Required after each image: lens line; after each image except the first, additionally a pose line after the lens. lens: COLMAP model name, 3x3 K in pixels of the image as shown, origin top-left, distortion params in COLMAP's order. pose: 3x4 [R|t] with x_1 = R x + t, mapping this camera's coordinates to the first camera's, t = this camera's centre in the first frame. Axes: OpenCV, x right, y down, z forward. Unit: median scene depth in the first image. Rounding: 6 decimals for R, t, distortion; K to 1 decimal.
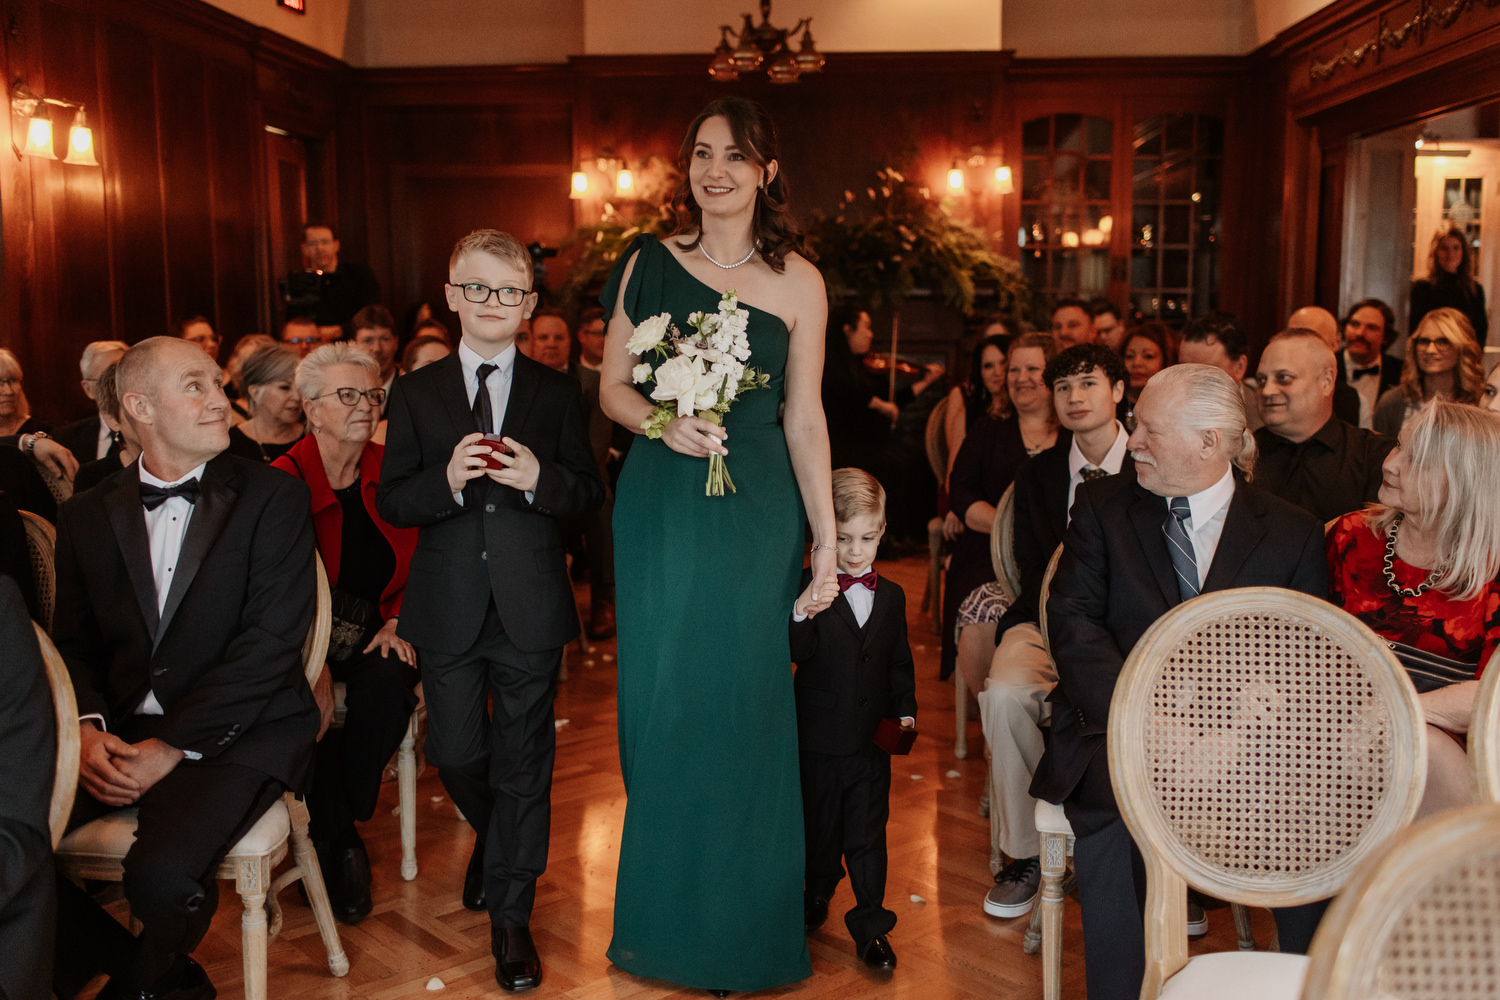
lens RADIAL K [[1506.9, 0, 750.0], [0, 1506.9, 500.0], [0, 0, 1]] dist [0.011077, -0.008807]
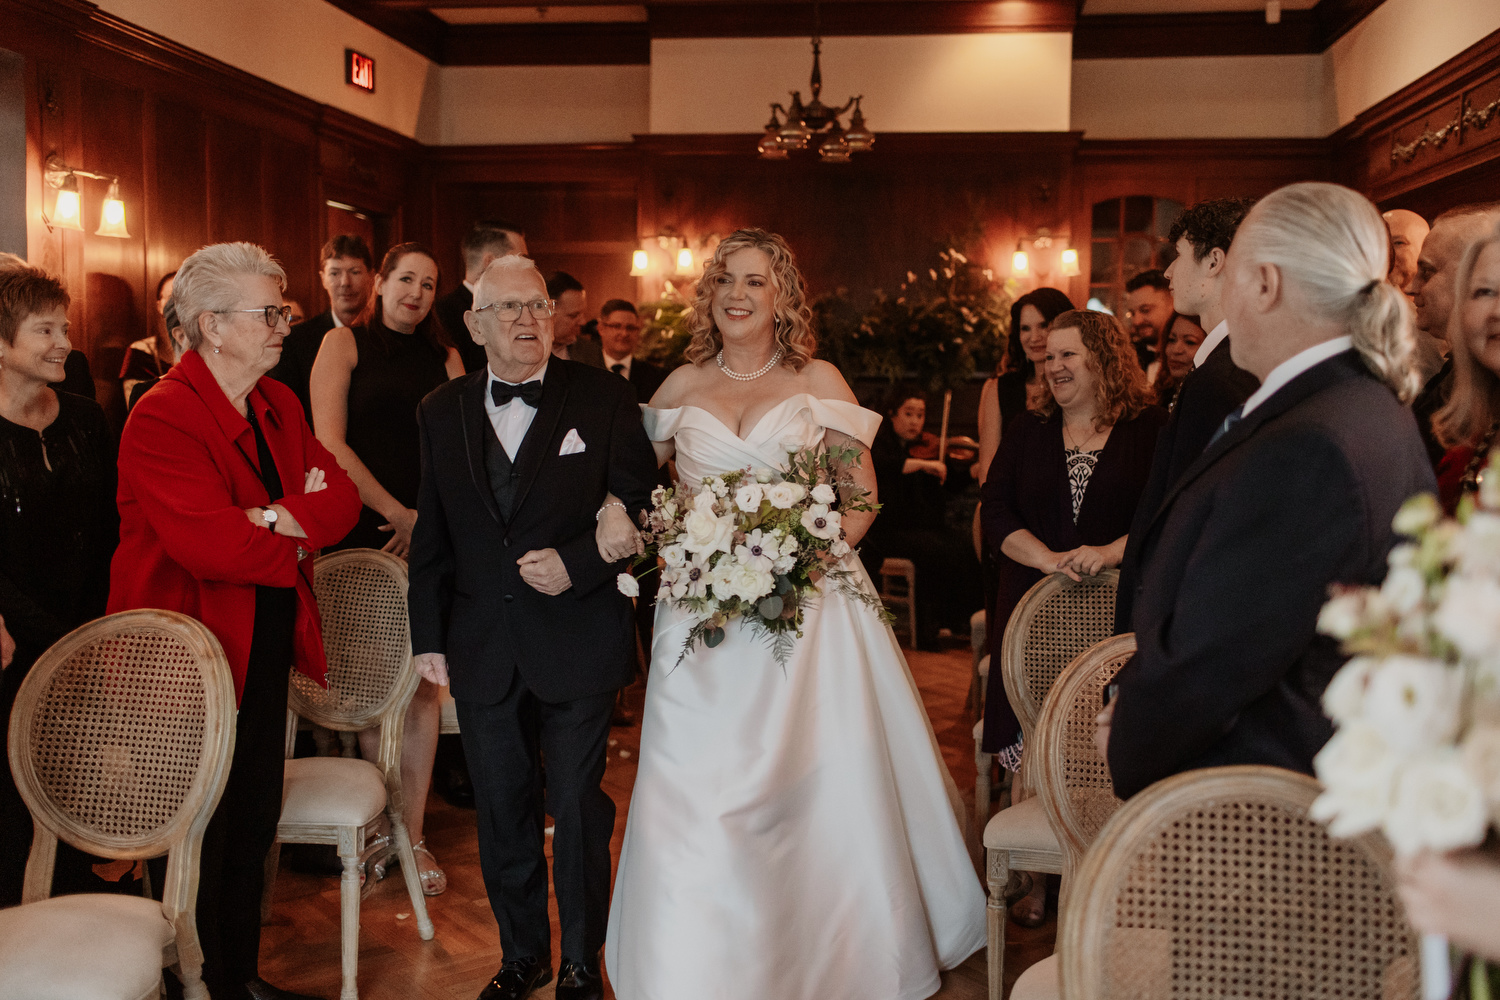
lens RADIAL K [[1473.7, 0, 745.0], [0, 1473.7, 489.3], [0, 0, 1]] dist [0.007499, 0.002076]
pose [[0.997352, 0.021947, -0.069333, 0.062854], [-0.025651, 0.998266, -0.052987, -0.022245], [0.068050, 0.054625, 0.996185, 0.100217]]
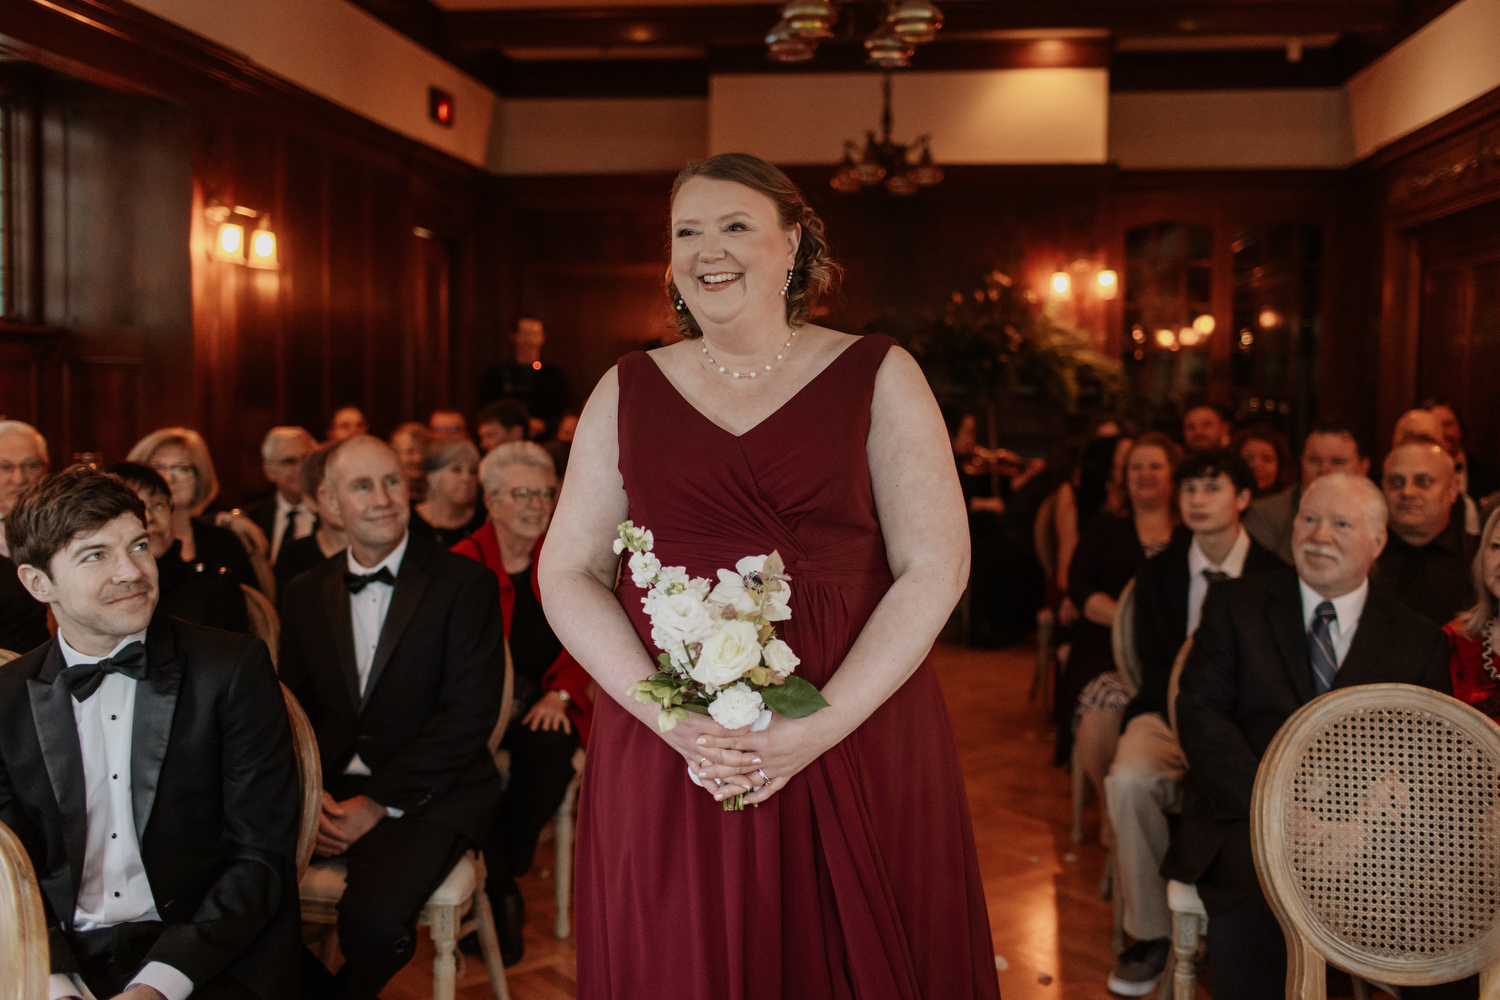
lens RADIAL K [[1473.7, 0, 745.0], [0, 1473.7, 489.3], [0, 0, 1]] dist [0.007499, 0.002076]
pose [[0.997801, 0.018631, -0.063601, -0.032036], [-0.022677, 0.997724, -0.063503, -0.001817], [0.062273, 0.064805, 0.995953, -0.047901]]
